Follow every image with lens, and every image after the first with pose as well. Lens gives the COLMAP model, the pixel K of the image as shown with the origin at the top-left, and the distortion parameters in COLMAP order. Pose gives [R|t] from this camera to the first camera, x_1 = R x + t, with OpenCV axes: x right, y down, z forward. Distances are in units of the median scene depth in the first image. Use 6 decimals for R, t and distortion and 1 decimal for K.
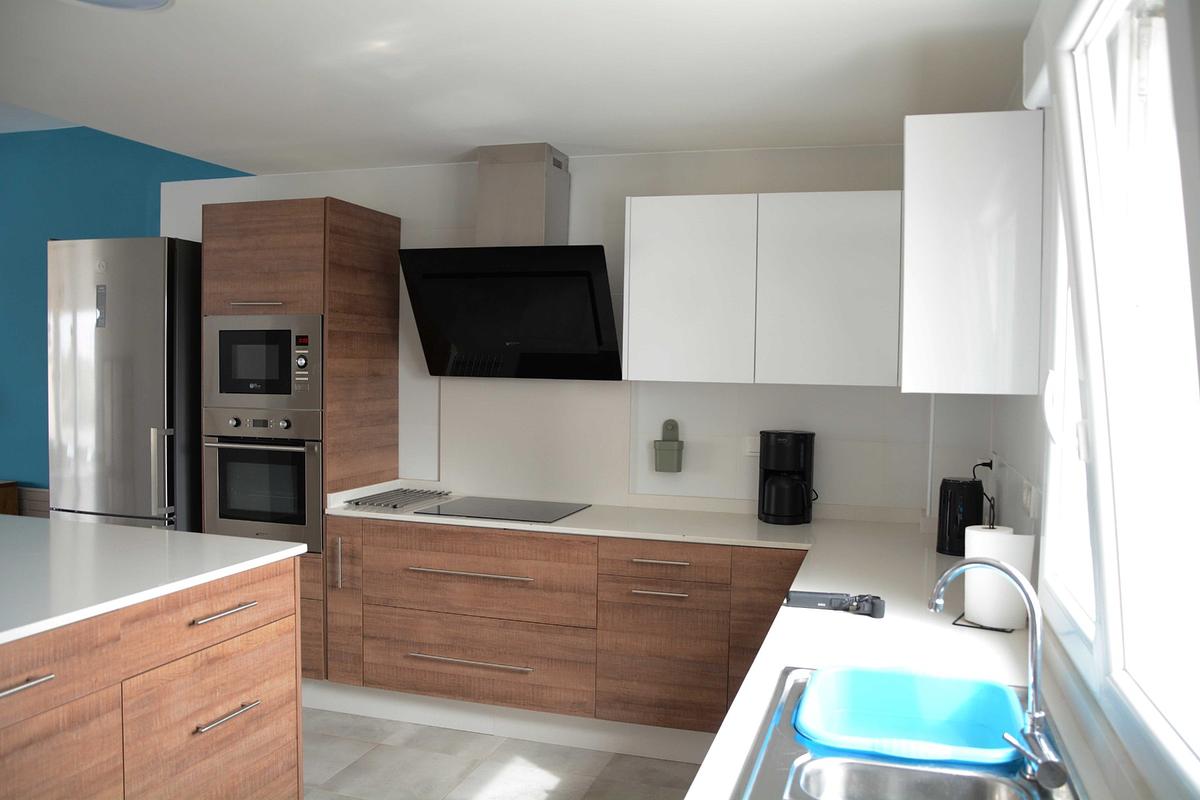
lens RADIAL K [[967.8, 0, 604.9], [0, 967.8, 403.8], [0, 0, 1]] dist [-0.145882, 0.125261]
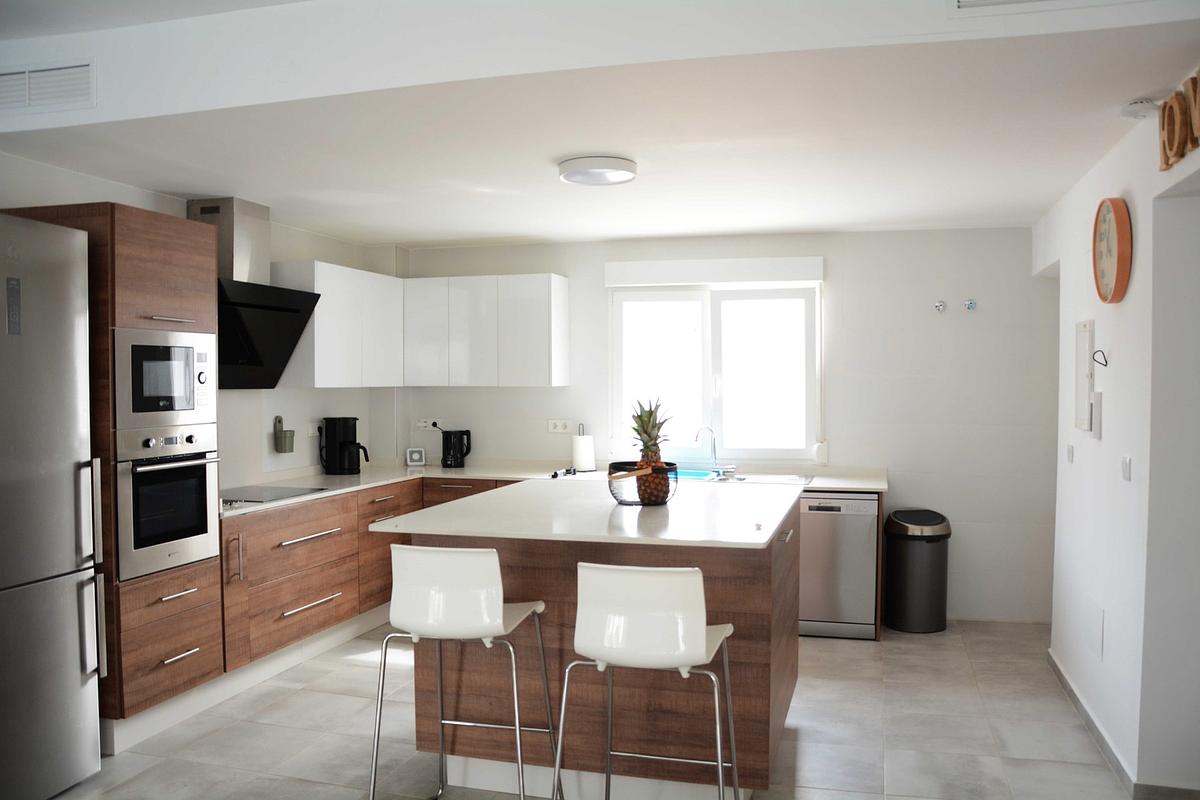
lens RADIAL K [[967.8, 0, 604.9], [0, 967.8, 403.8], [0, 0, 1]] dist [-0.145882, 0.125261]
pose [[-0.021657, -0.042033, 0.998881, -1.423469], [0.039753, 0.998289, 0.042870, -0.044485], [-0.998975, 0.040637, -0.019949, 0.604434]]
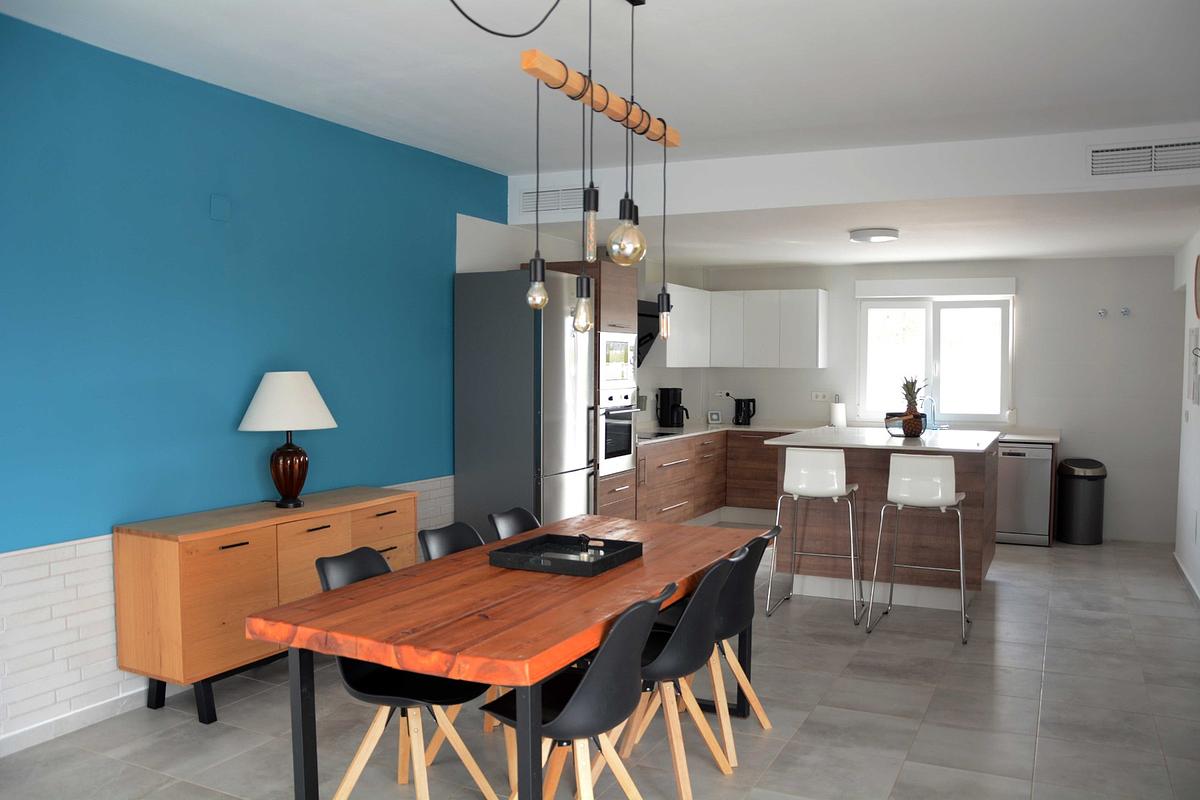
lens RADIAL K [[967.8, 0, 604.9], [0, 967.8, 403.8], [0, 0, 1]] dist [-0.145882, 0.125261]
pose [[0.160639, -0.059843, 0.985197, -2.161577], [0.036299, 0.997843, 0.054693, -0.067037], [-0.986346, 0.026975, 0.162465, 0.793273]]
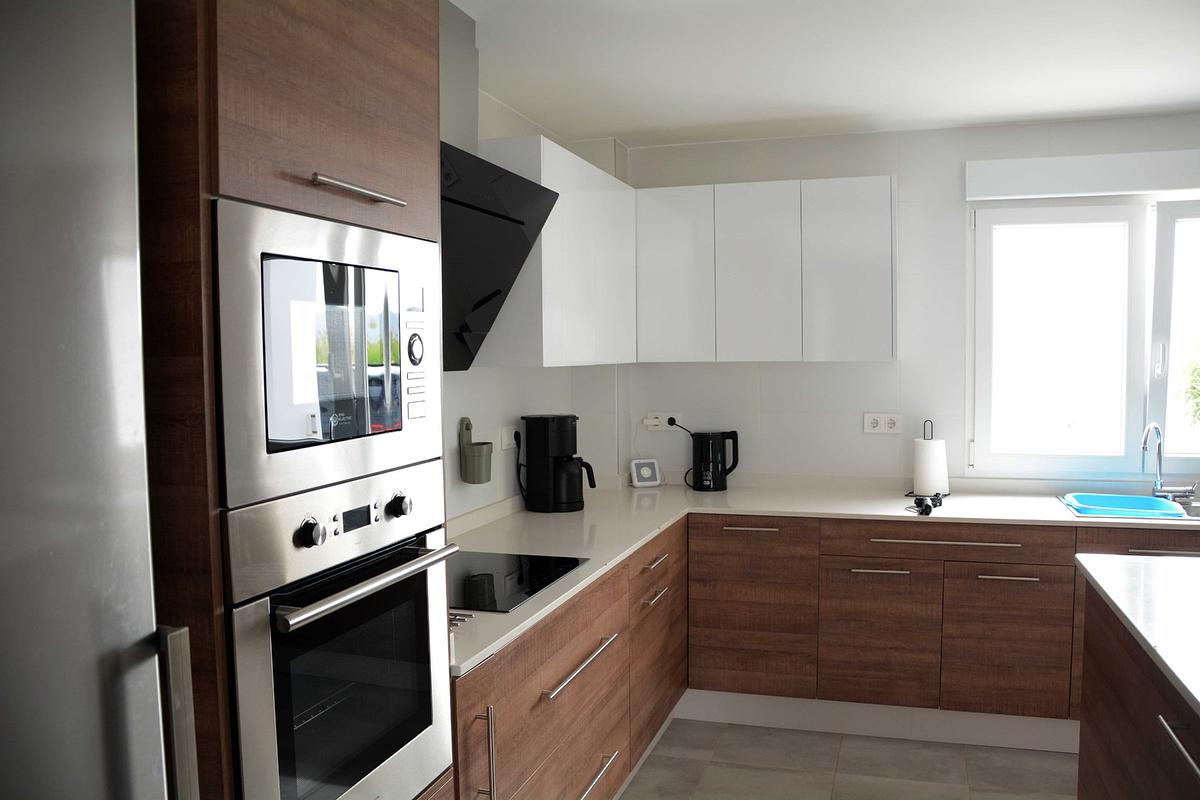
lens RADIAL K [[967.8, 0, 604.9], [0, 967.8, 403.8], [0, 0, 1]] dist [-0.145882, 0.125261]
pose [[0.010830, -0.070582, 0.997447, -0.777471], [0.052247, 0.996183, 0.069925, -0.047754], [-0.998575, 0.051356, 0.014476, 0.947793]]
